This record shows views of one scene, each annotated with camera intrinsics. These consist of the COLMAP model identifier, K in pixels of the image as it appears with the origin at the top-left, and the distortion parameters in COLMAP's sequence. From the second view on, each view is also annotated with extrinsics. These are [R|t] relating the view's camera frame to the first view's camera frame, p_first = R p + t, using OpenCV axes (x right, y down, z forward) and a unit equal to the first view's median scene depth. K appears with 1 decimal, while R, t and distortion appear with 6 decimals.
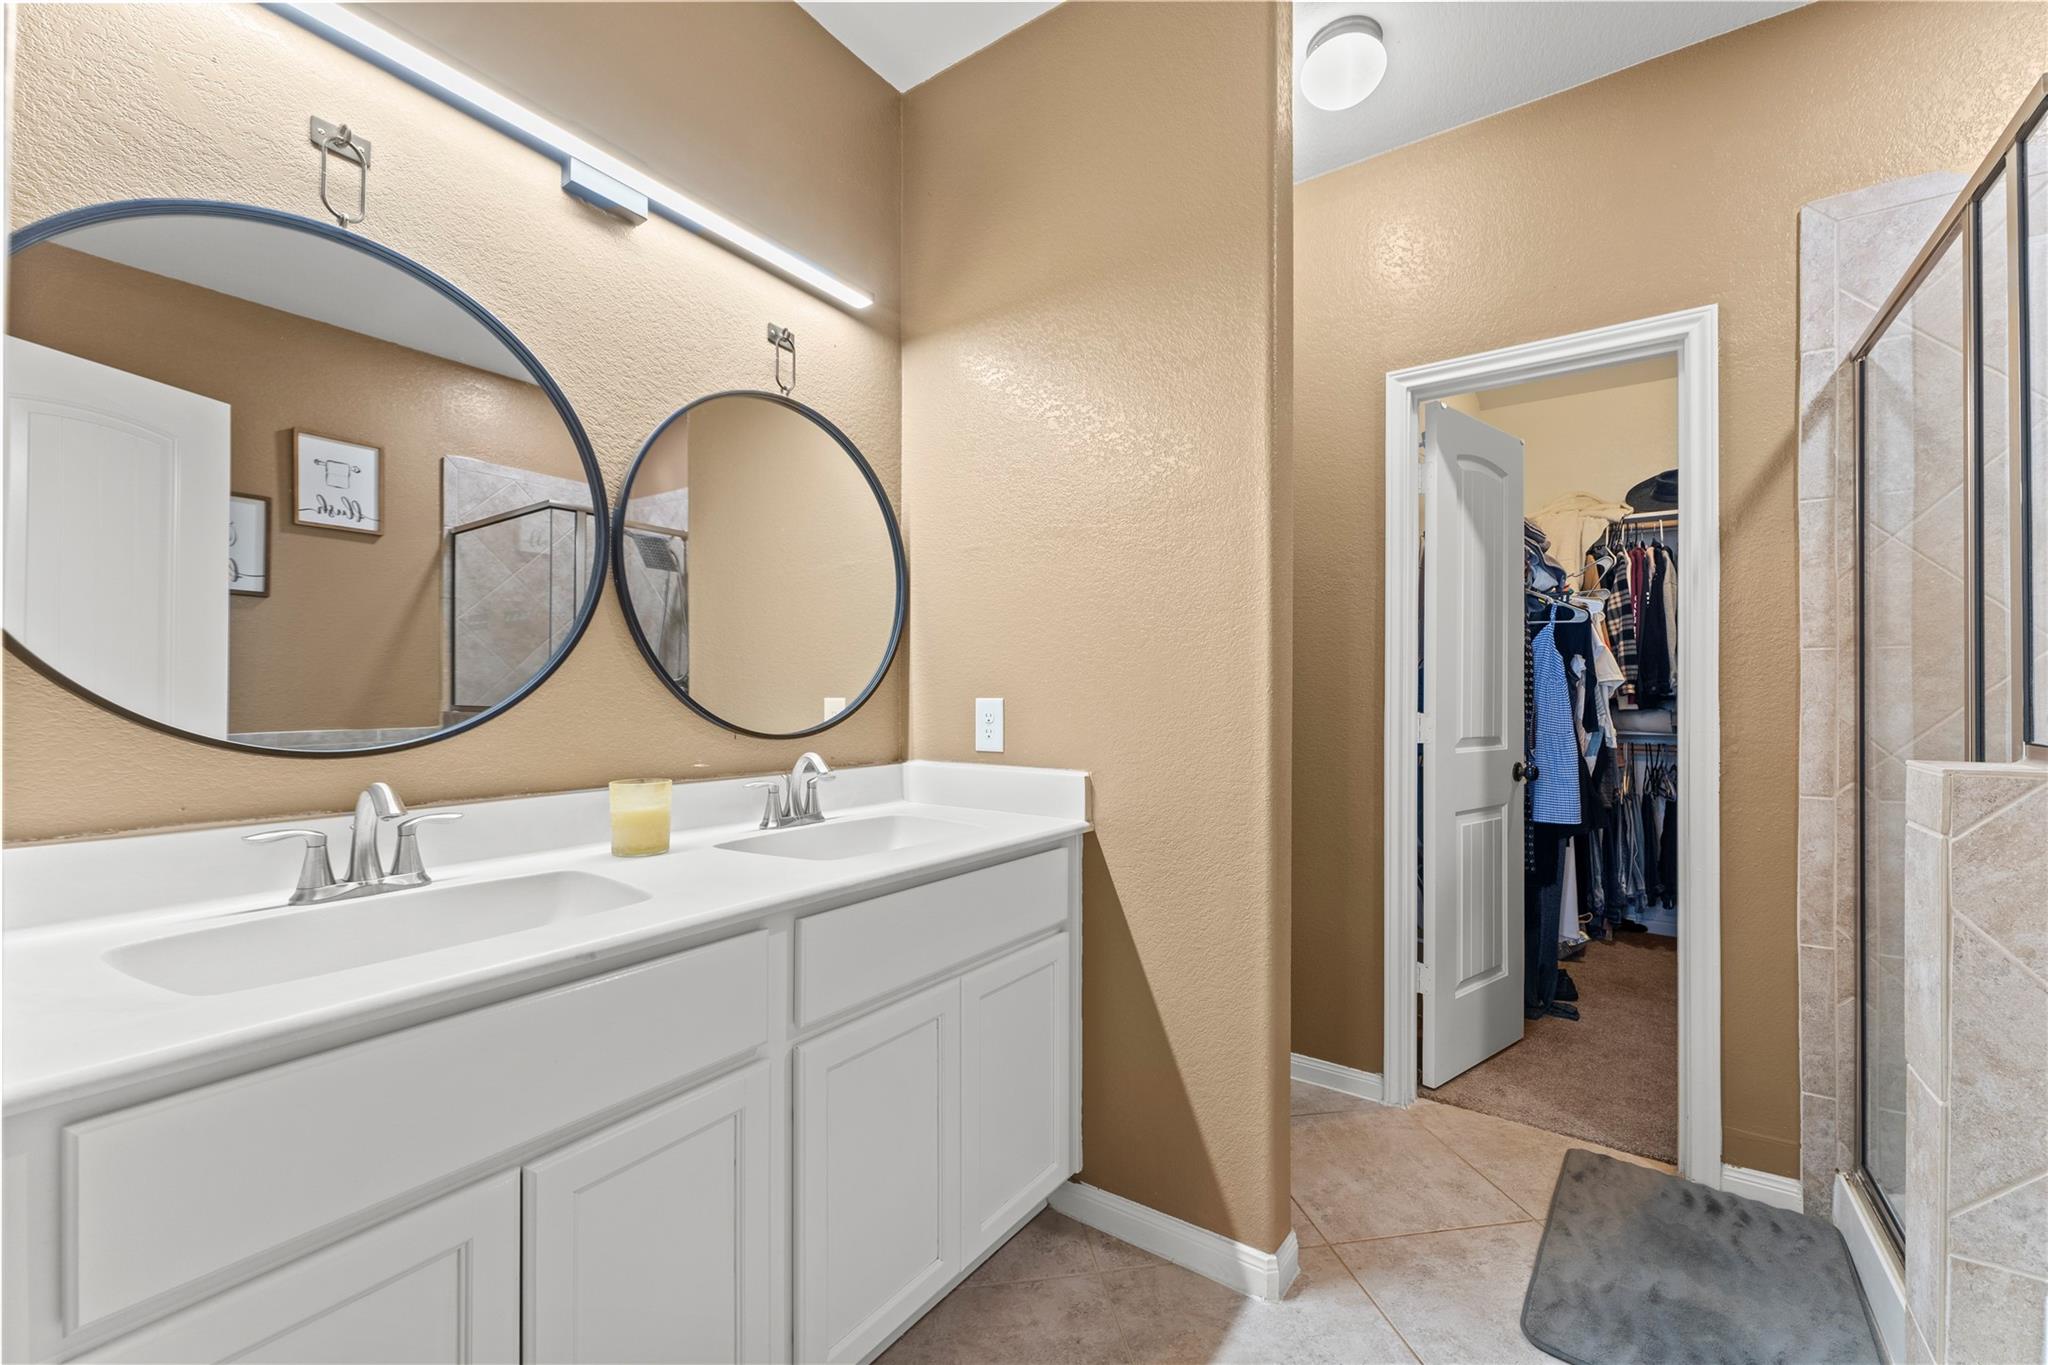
lens RADIAL K [[826.5, 0, 1042.4], [0, 826.5, 689.9], [0, 0, 1]] dist [0.006864, -0.001119]
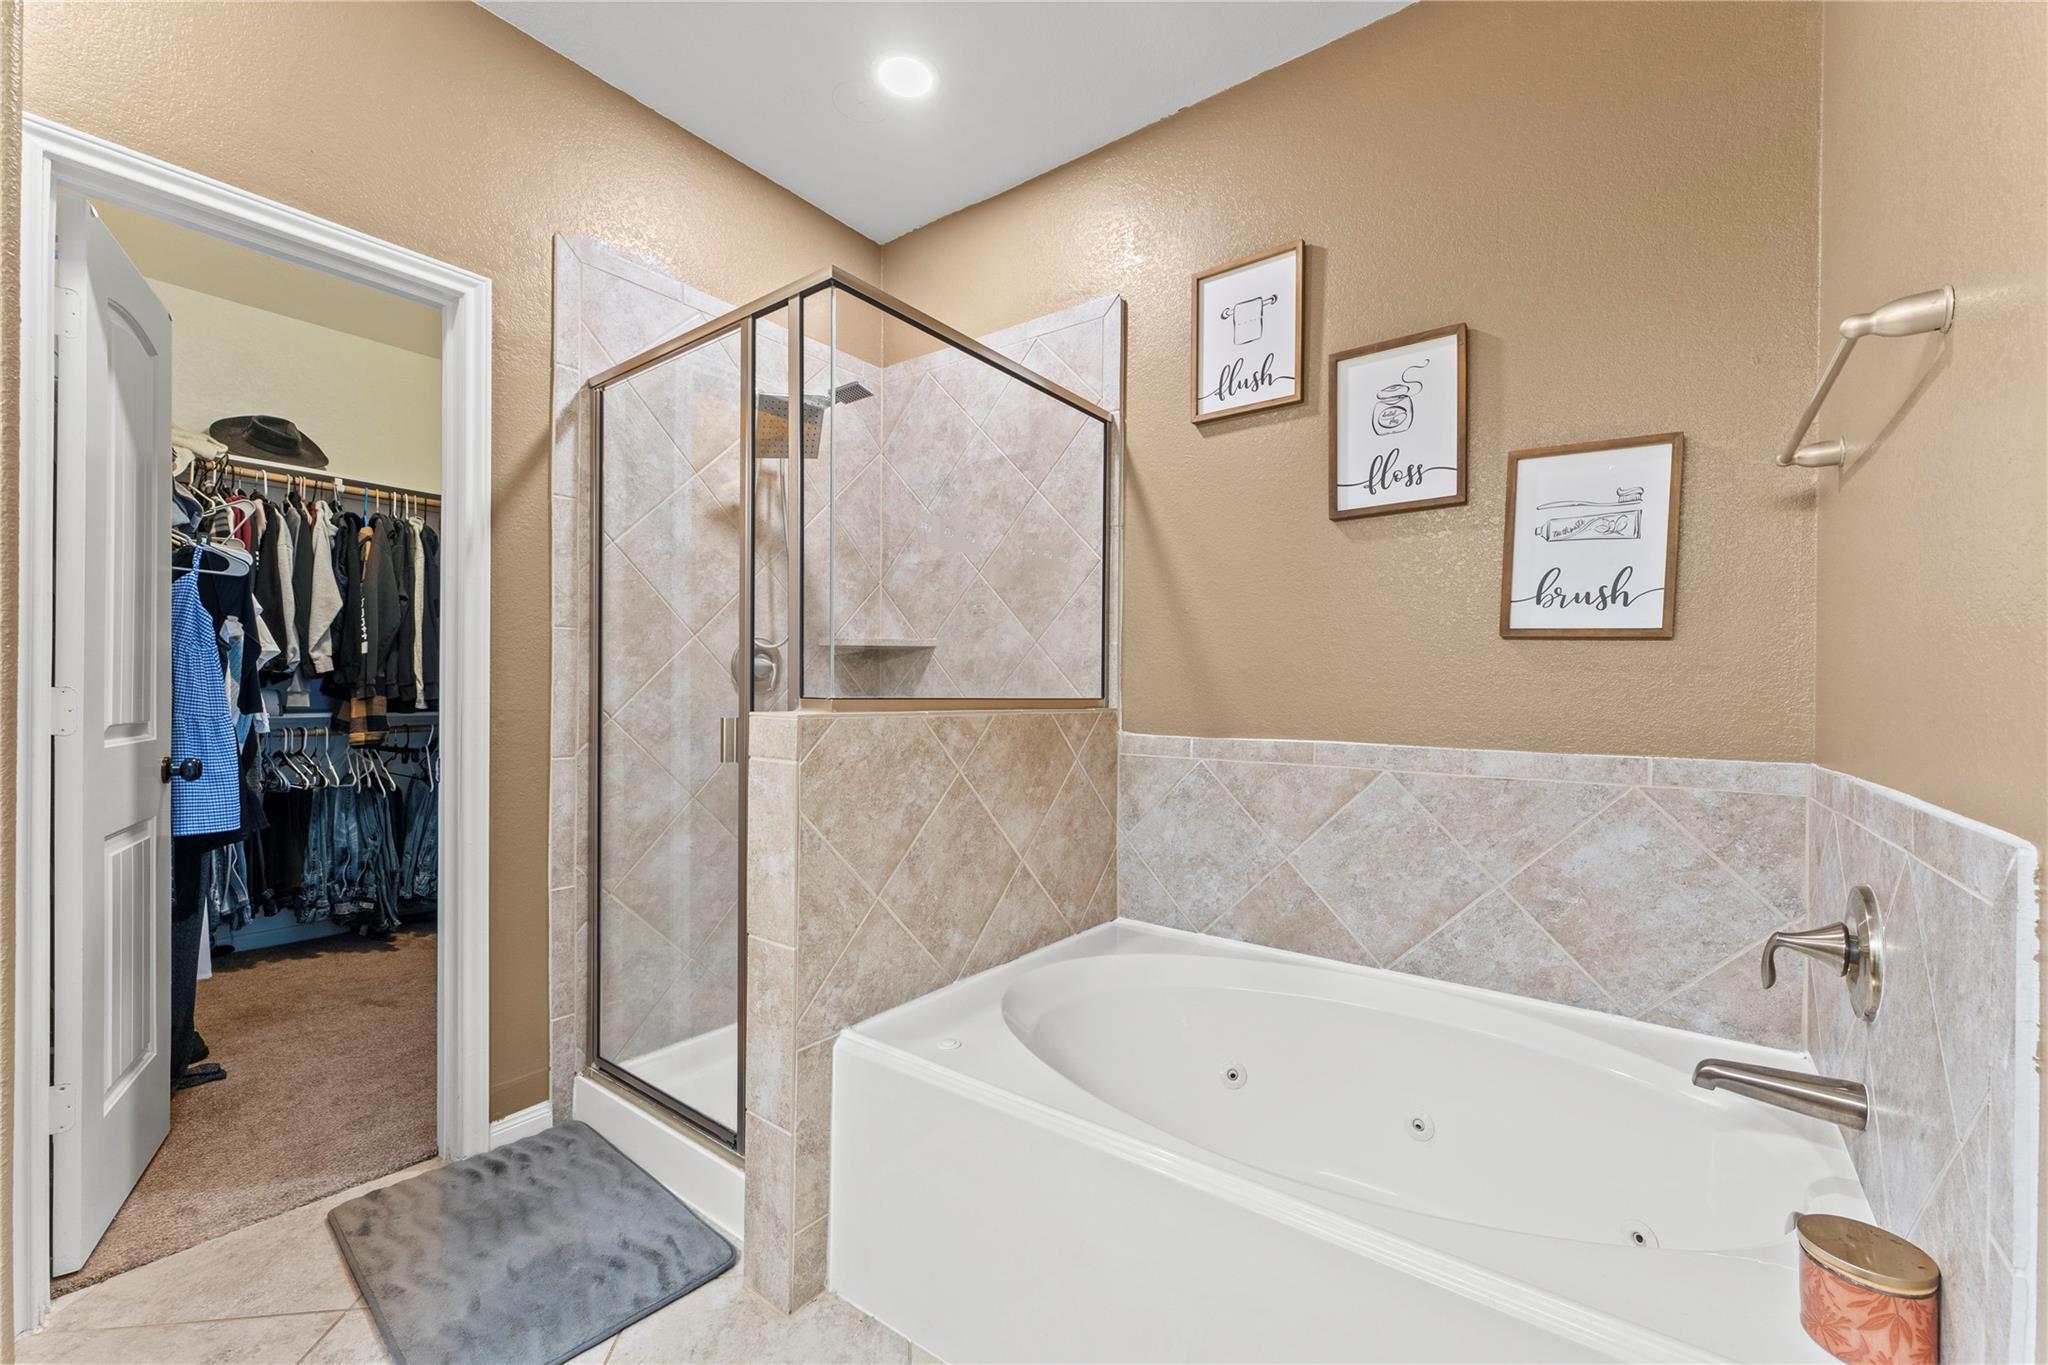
lens RADIAL K [[826.5, 0, 1040.8], [0, 826.5, 695.7], [0, 0, 1]] dist [0.006864, -0.001119]
pose [[0.037287, -0.006307, 0.999285, -0.174752], [-0.013491, 0.999886, 0.006814, 0.025627], [-0.999214, -0.013735, 0.037198, 0.288170]]
